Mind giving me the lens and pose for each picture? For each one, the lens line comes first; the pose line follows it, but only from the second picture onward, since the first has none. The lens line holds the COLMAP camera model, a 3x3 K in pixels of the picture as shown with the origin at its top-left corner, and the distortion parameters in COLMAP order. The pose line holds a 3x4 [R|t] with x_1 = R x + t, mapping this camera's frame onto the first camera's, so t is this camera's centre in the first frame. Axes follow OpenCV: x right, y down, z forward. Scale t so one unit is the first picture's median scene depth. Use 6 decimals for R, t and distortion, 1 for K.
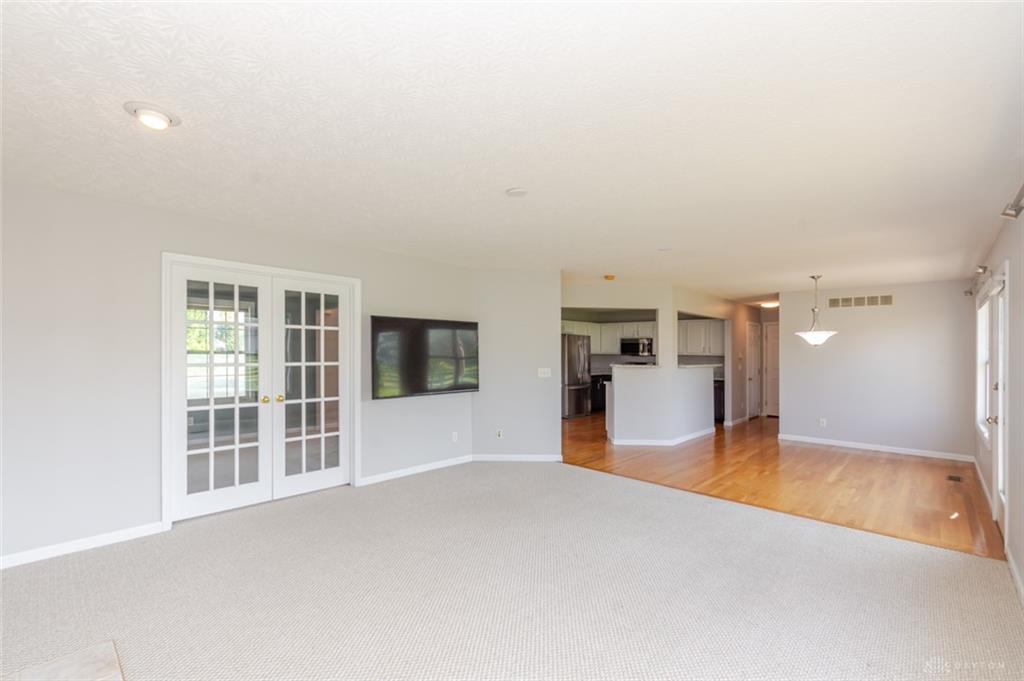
lens RADIAL K [[452.7, 0, 503.8], [0, 452.7, 345.1], [0, 0, 1]] dist [0.001541, -0.003176]
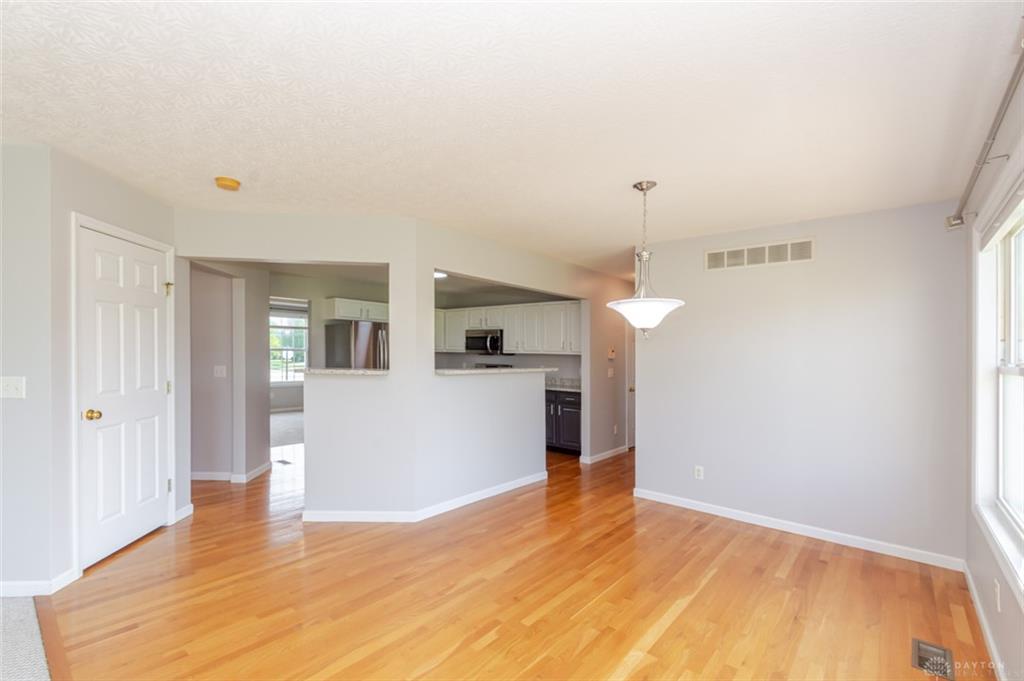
lens RADIAL K [[452.7, 0, 504.1], [0, 452.7, 340.5], [0, 0, 1]] dist [0.001541, -0.003176]
pose [[0.998757, 0.008329, 0.049152, 0.444740], [-0.007743, 0.999897, -0.012105, 0.014841], [-0.049248, 0.011709, 0.998718, 0.458426]]
